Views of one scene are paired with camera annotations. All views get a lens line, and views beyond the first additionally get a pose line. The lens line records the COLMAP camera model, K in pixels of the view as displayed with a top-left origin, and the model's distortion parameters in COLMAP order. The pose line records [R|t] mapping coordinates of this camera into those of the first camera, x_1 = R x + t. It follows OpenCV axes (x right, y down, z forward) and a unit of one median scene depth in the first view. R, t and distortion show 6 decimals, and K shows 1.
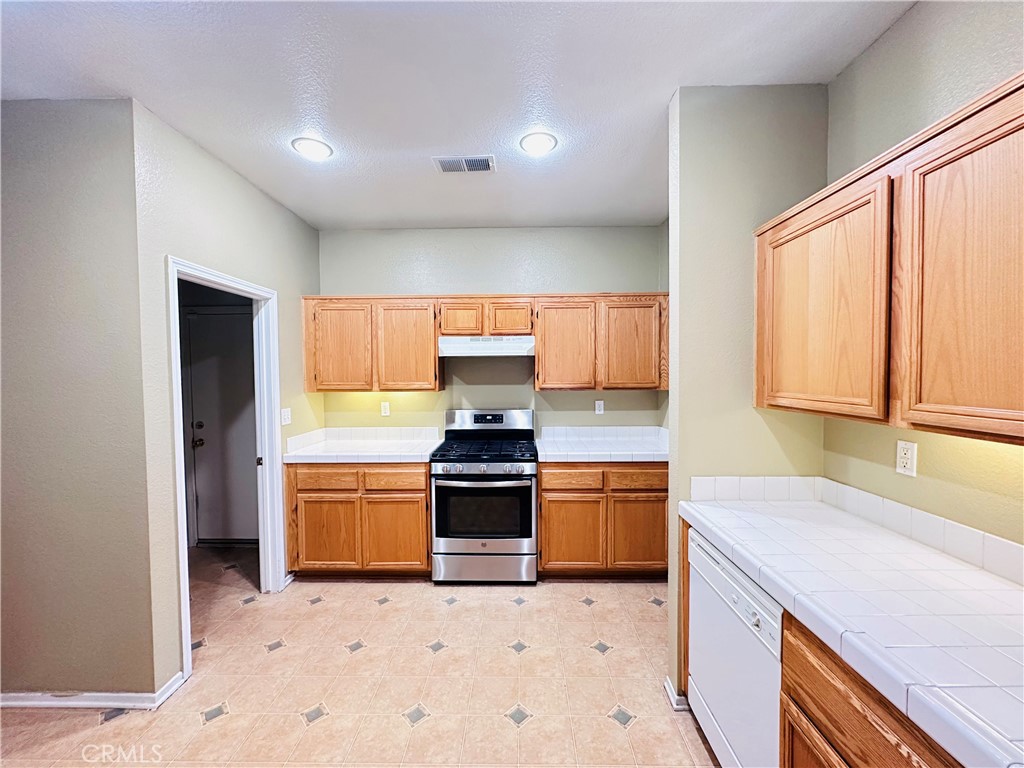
lens RADIAL K [[409.6, 0, 511.2], [0, 409.6, 384.1], [0, 0, 1]] dist [-0.000235, 0.000763]
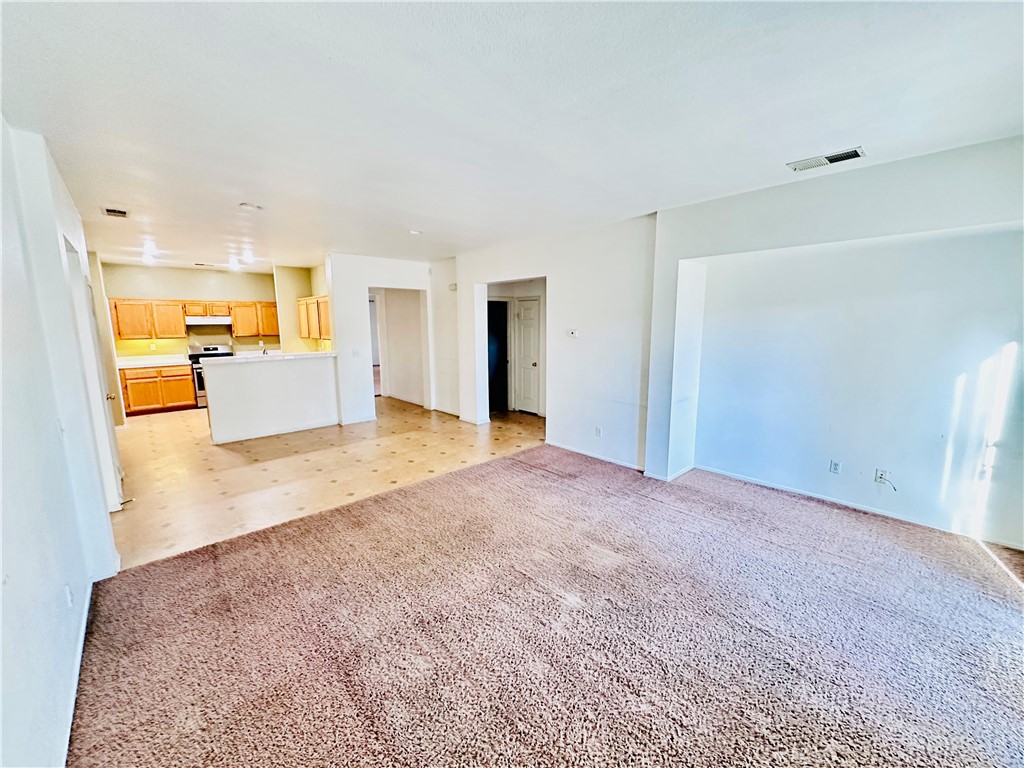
lens RADIAL K [[409.6, 0, 512.7], [0, 409.6, 383.8], [0, 0, 1]] dist [-0.000235, 0.000763]
pose [[0.718801, -0.101750, 0.687730, -0.540728], [0.023621, 0.992235, 0.122114, 0.036712], [-0.694815, -0.071530, 0.715623, -2.390077]]
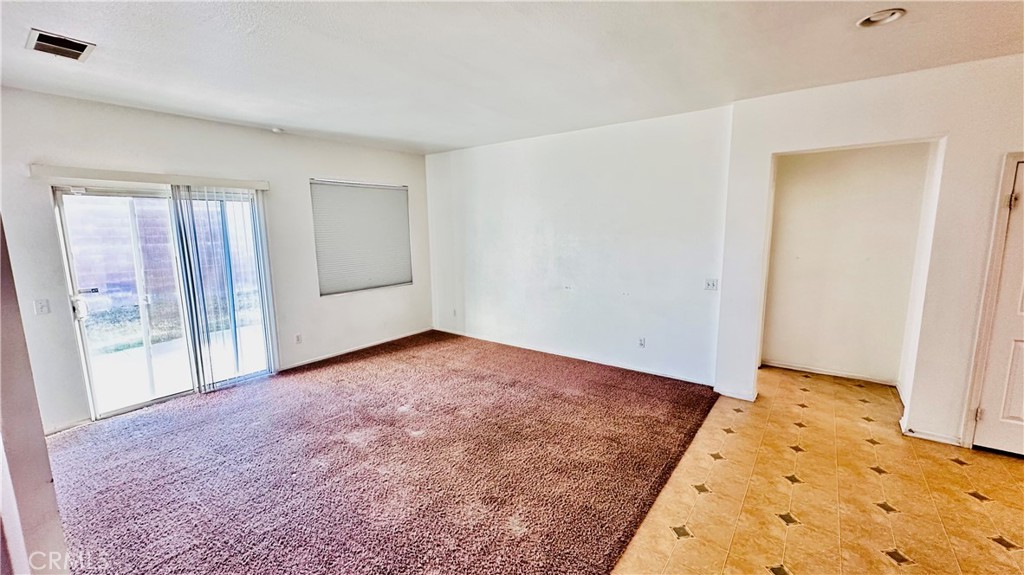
lens RADIAL K [[408.6, 0, 512.7], [0, 408.6, 286.3], [0, 0, 1]] dist [0.001051, 0.000160]
pose [[-0.584060, 0.130092, -0.801218, 0.830597], [-0.013200, 0.985421, 0.169622, -0.010467], [0.811603, 0.109646, -0.573827, -0.963132]]
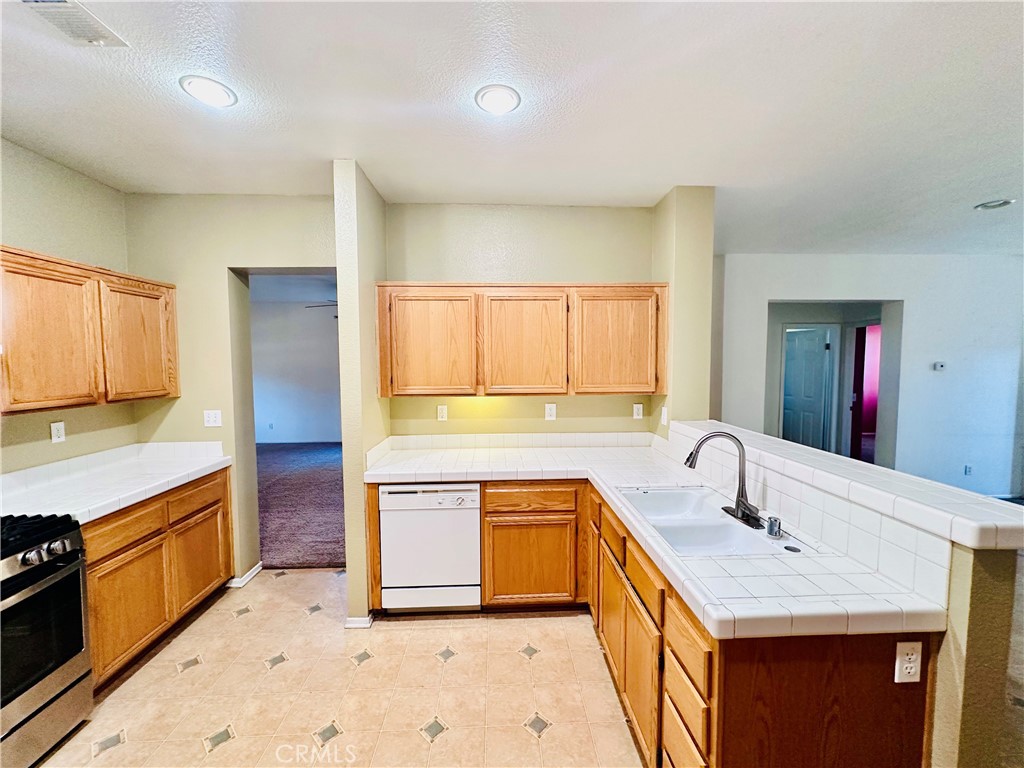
lens RADIAL K [[409.6, 0, 511.7], [0, 409.6, 383.0], [0, 0, 1]] dist [-0.000235, 0.000763]
pose [[-0.063351, -0.043120, 0.997059, -0.573184], [0.039736, 0.998165, 0.045693, -0.028632], [-0.997200, 0.042514, -0.061521, 0.359458]]
